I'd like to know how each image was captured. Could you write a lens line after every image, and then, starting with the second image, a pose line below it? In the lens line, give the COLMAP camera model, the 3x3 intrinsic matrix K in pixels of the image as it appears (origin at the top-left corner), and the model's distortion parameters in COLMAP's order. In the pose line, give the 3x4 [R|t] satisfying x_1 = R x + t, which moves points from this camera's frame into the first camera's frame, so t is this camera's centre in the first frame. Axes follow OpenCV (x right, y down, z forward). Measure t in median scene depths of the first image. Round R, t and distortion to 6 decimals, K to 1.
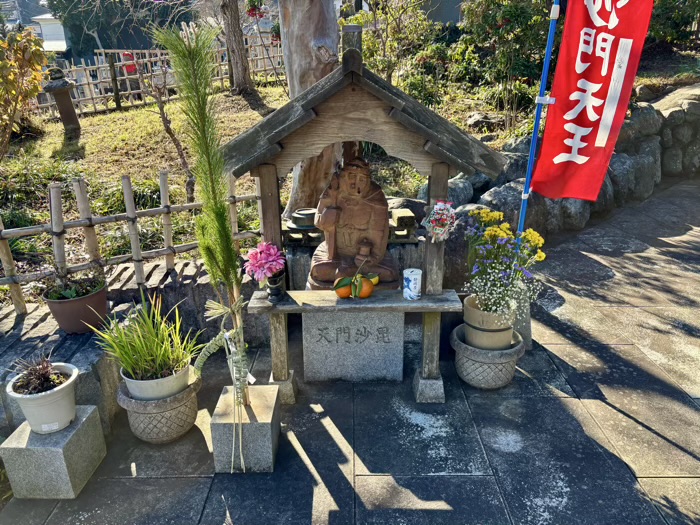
lens RADIAL K [[526.1, 0, 350.0], [0, 526.1, 262.5], [0, 0, 1]] dist [0.100383, -0.078527]
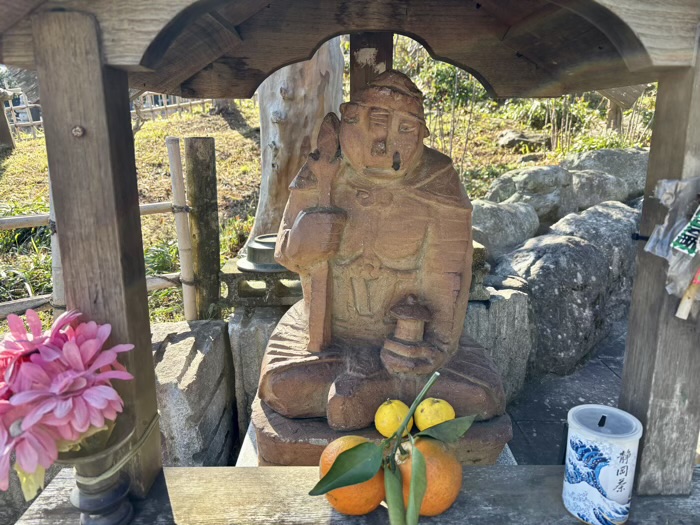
lens RADIAL K [[526.1, 0, 350.0], [0, 526.1, 262.5], [0, 0, 1]] dist [0.100383, -0.078527]
pose [[0.999959, 0.006795, 0.005944, -0.012333], [-0.006239, 0.996014, -0.088982, -0.028519], [-0.006525, 0.088941, 0.996016, 0.508666]]
